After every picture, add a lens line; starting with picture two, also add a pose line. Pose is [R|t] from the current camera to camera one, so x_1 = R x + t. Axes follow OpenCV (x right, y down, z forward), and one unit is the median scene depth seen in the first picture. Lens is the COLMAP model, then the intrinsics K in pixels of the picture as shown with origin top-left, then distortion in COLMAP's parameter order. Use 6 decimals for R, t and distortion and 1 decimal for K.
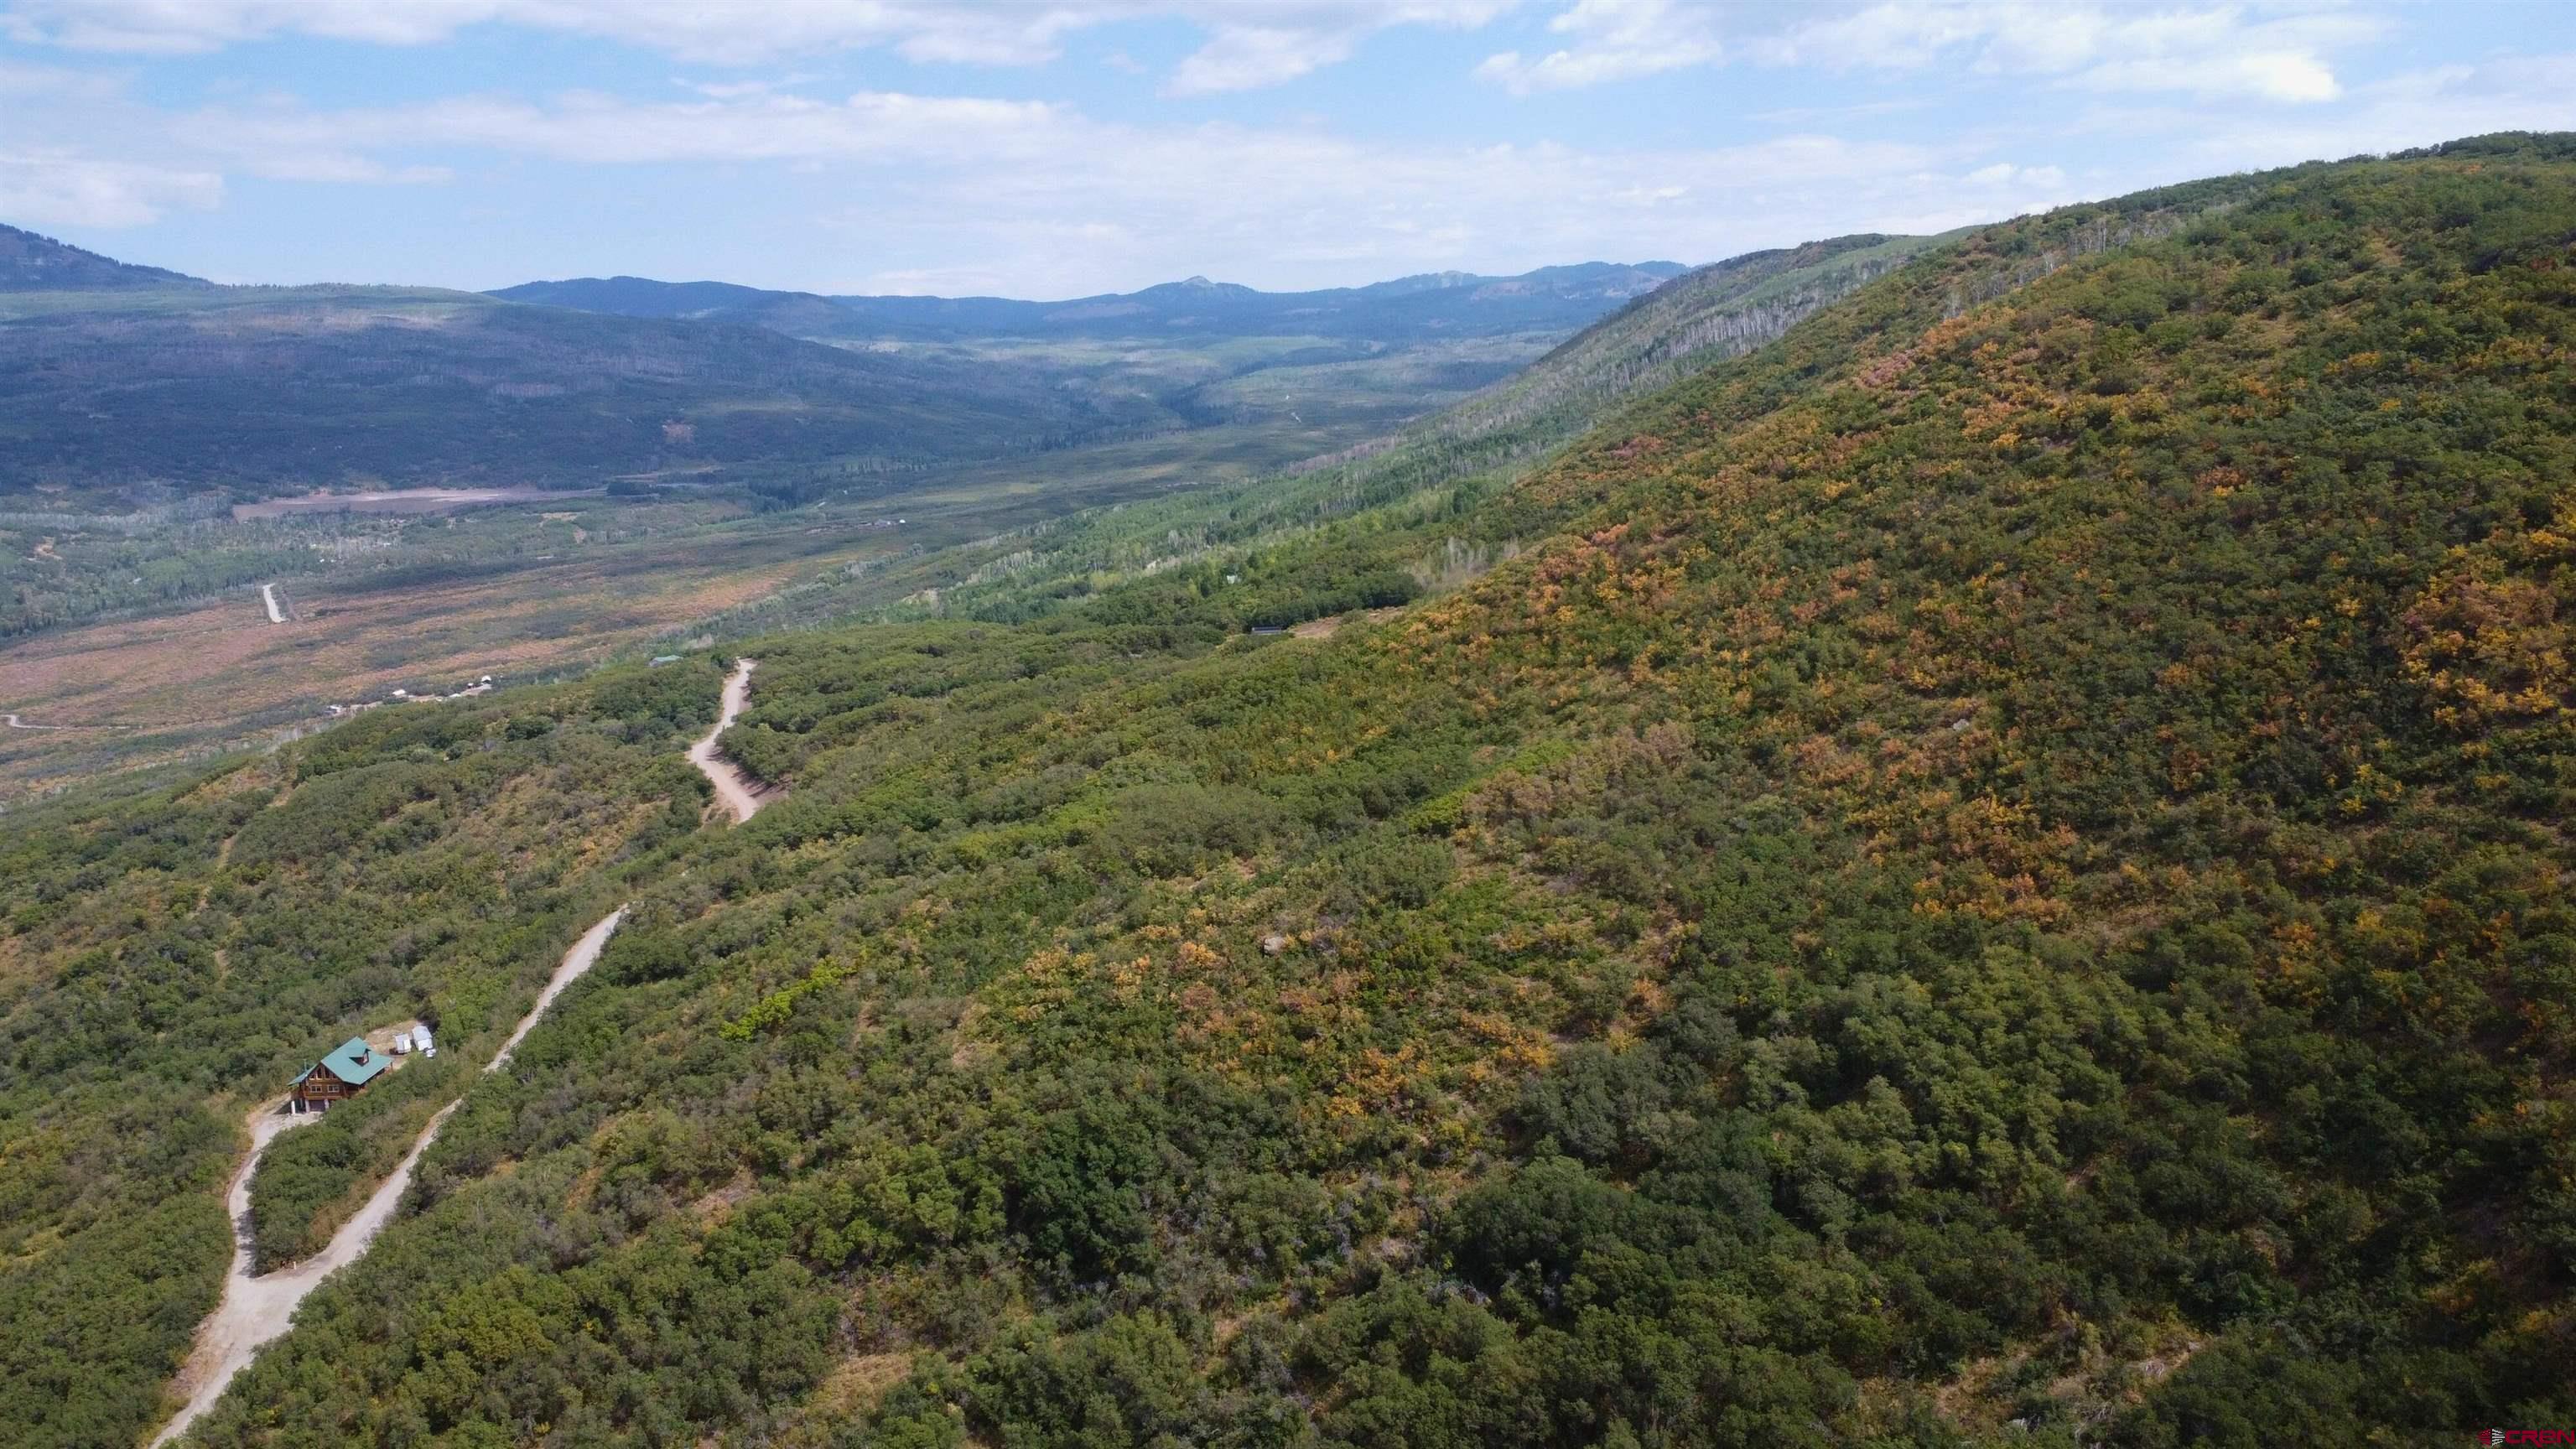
lens RADIAL K [[1943.3, 0, 1288.0], [0, 1943.3, 724.5], [0, 0, 1]] dist [-0.000956, -0.000620]
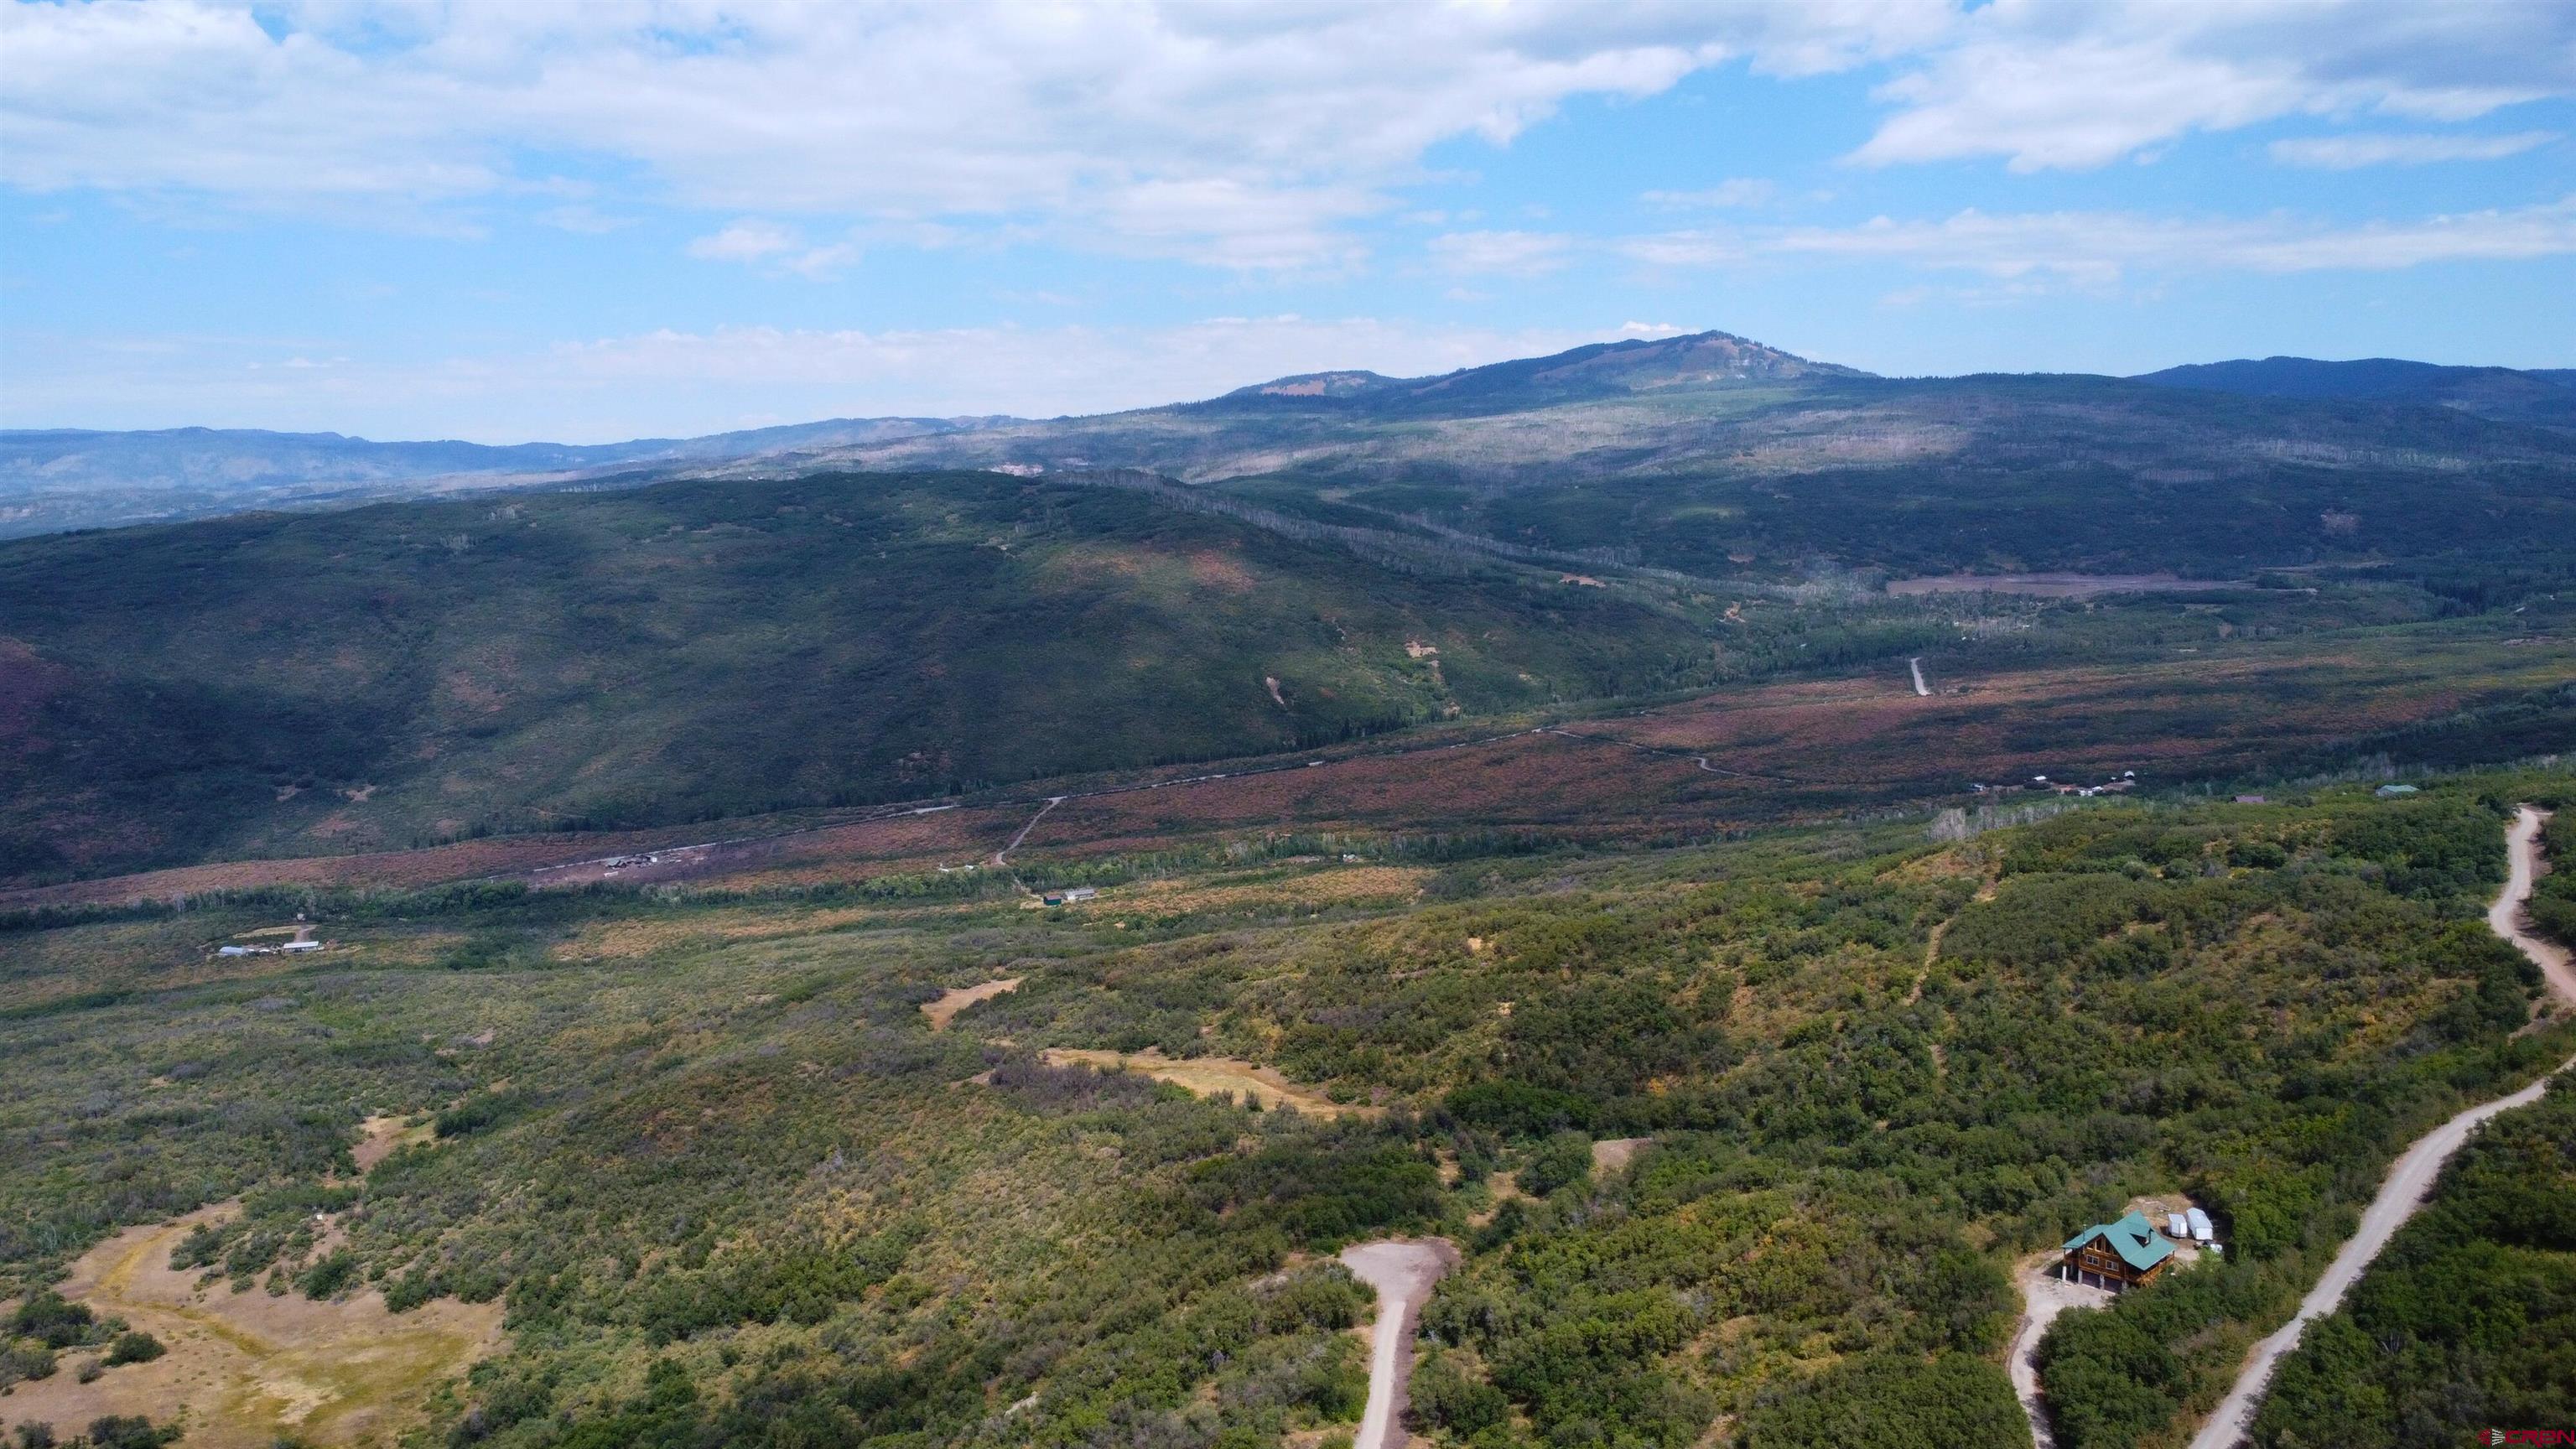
lens RADIAL K [[1943.3, 0, 1288.0], [0, 1943.3, 724.5], [0, 0, 1]] dist [-0.000956, -0.000620]
pose [[0.707601, 0.095967, -0.700065, -0.100109], [-0.125738, 0.992024, 0.008898, -0.011377], [0.695335, 0.081729, 0.714024, 0.052765]]
